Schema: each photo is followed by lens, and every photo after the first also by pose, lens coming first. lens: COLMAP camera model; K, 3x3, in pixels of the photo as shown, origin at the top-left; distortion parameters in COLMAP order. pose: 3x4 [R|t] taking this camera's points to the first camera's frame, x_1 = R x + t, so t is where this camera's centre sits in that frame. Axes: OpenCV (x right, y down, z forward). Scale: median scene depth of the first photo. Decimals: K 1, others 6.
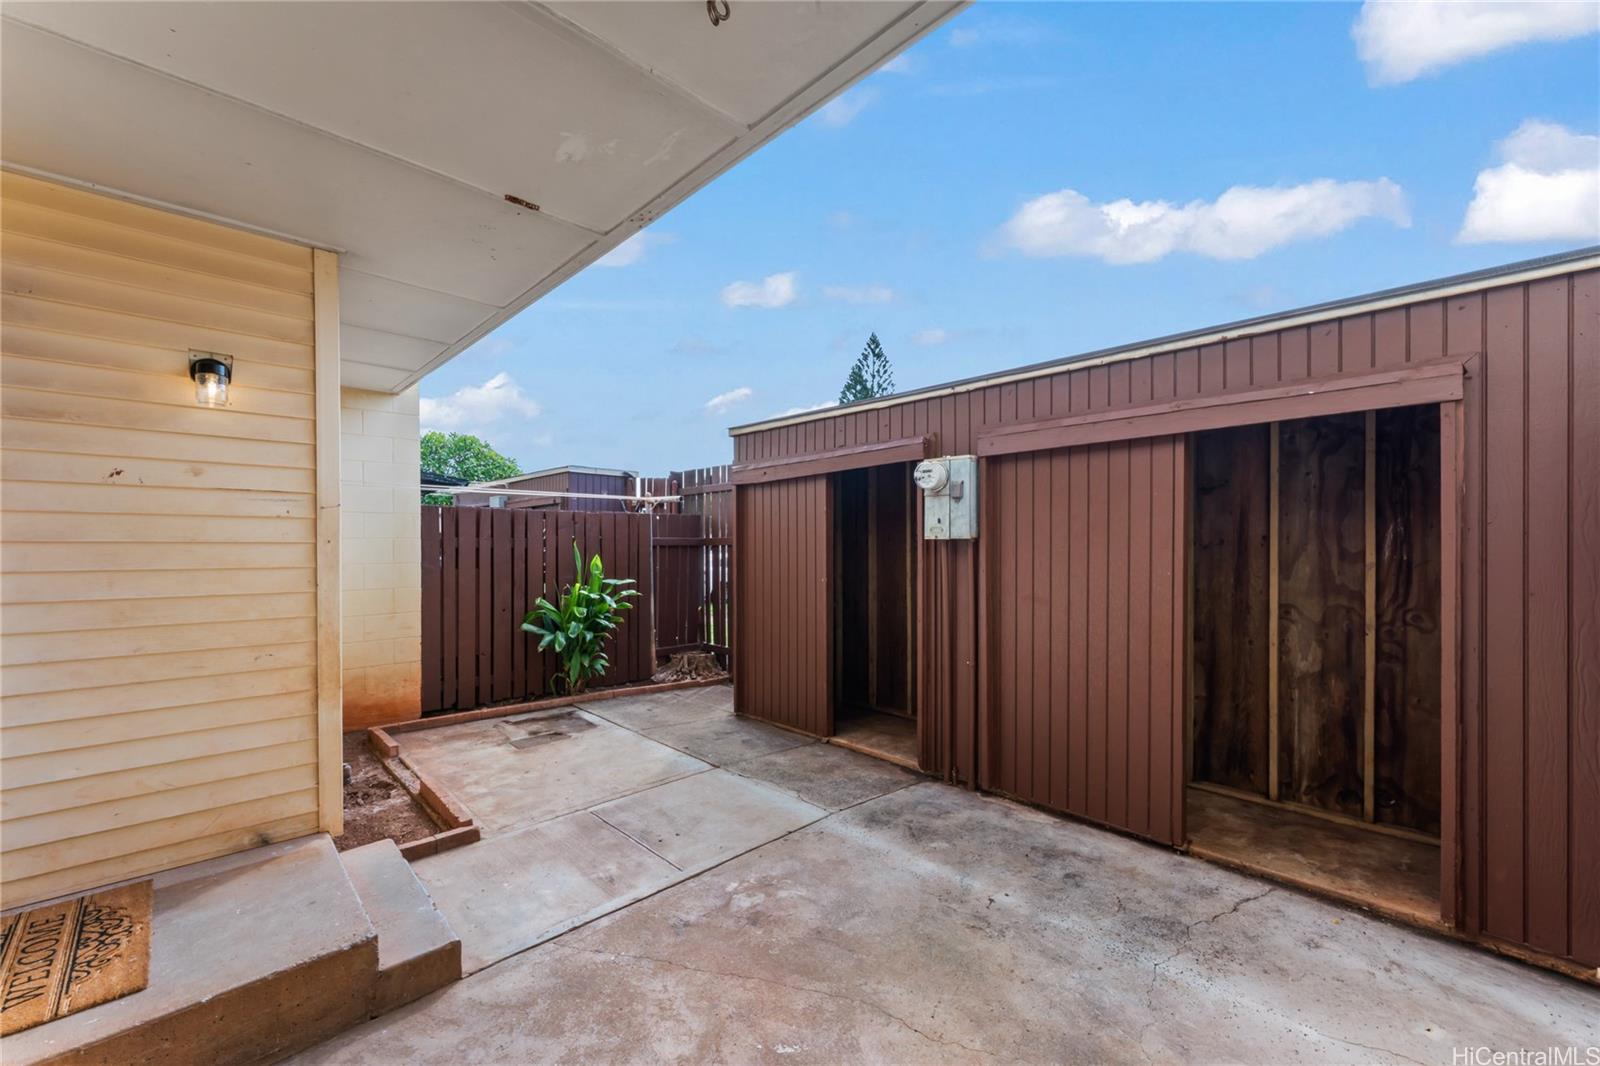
lens RADIAL K [[641.4, 0, 800.0], [0, 641.4, 533.0], [0, 0, 1]] dist [-0.000739, -0.000021]
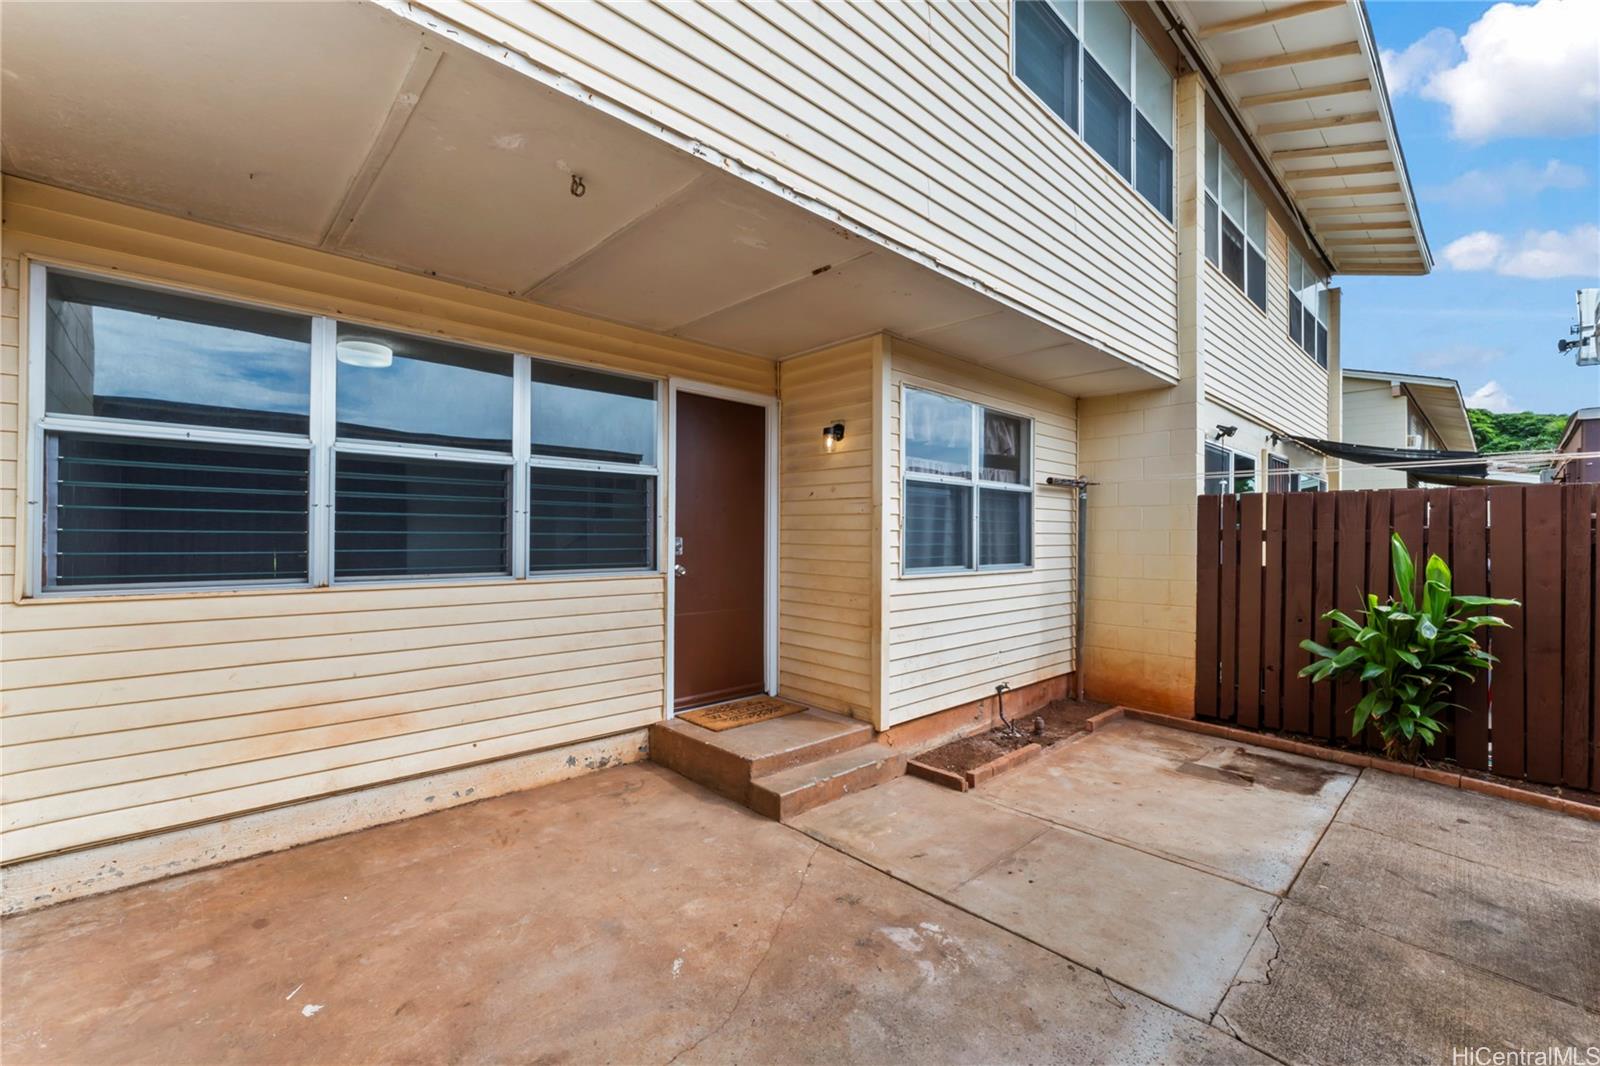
lens RADIAL K [[663.4, 0, 800.0], [0, 663.4, 522.5], [0, 0, 1]] dist [-0.000348, -0.000188]
pose [[-0.014510, -0.019211, -0.999710, 0.464285], [0.004014, 0.999806, -0.019271, 0.015421], [0.999887, -0.004293, -0.014430, 0.490581]]
